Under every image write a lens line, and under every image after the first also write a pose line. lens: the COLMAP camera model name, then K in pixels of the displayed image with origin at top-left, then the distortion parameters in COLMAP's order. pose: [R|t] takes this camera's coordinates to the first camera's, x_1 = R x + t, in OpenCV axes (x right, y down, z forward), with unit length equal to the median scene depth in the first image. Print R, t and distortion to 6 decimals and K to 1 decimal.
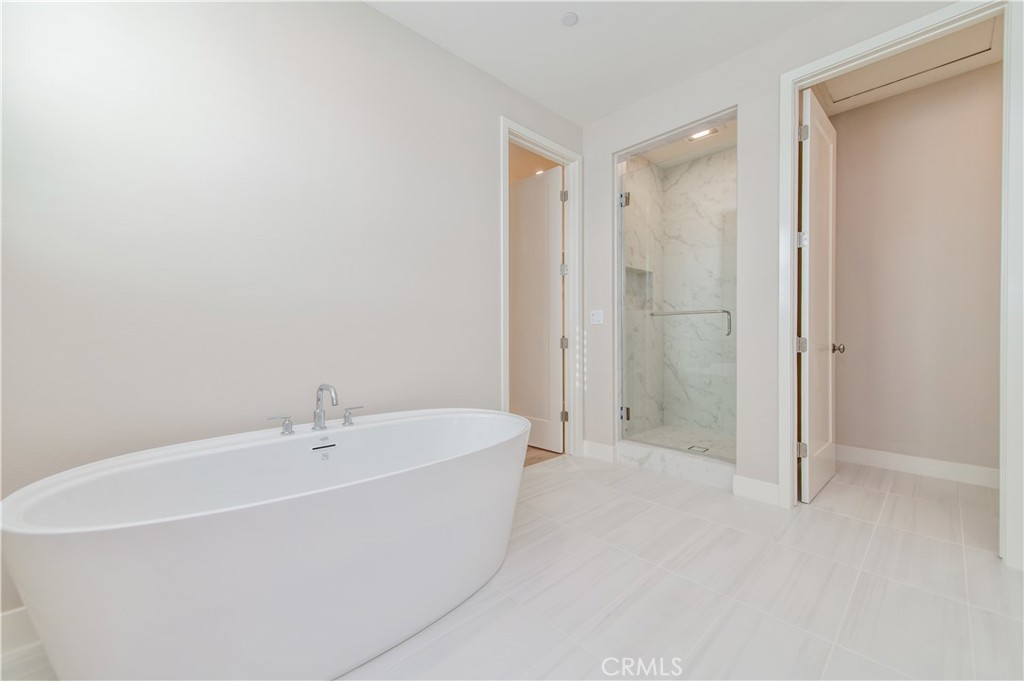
lens RADIAL K [[401.0, 0, 512.0], [0, 401.0, 340.5], [0, 0, 1]] dist [0.015090, -0.000514]
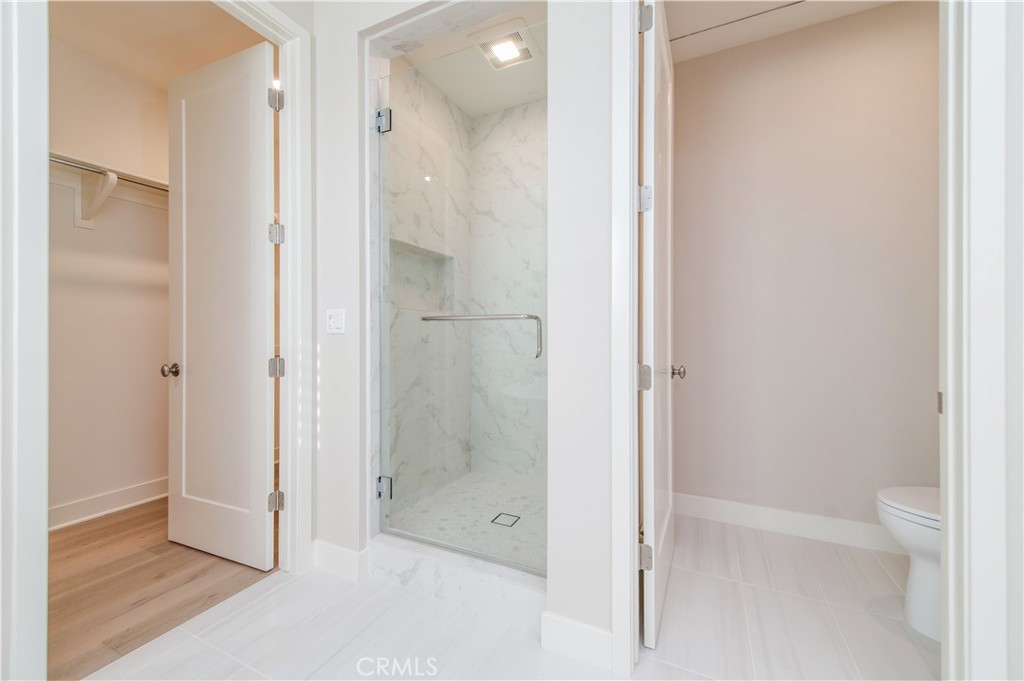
lens RADIAL K [[401.0, 0, 512.0], [0, 401.0, 340.5], [0, 0, 1]] dist [0.015090, -0.000514]
pose [[0.932774, -0.000731, 0.360460, 0.222962], [0.001049, 0.999999, -0.000687, -0.028233], [-0.360459, 0.001019, 0.932774, 0.357172]]
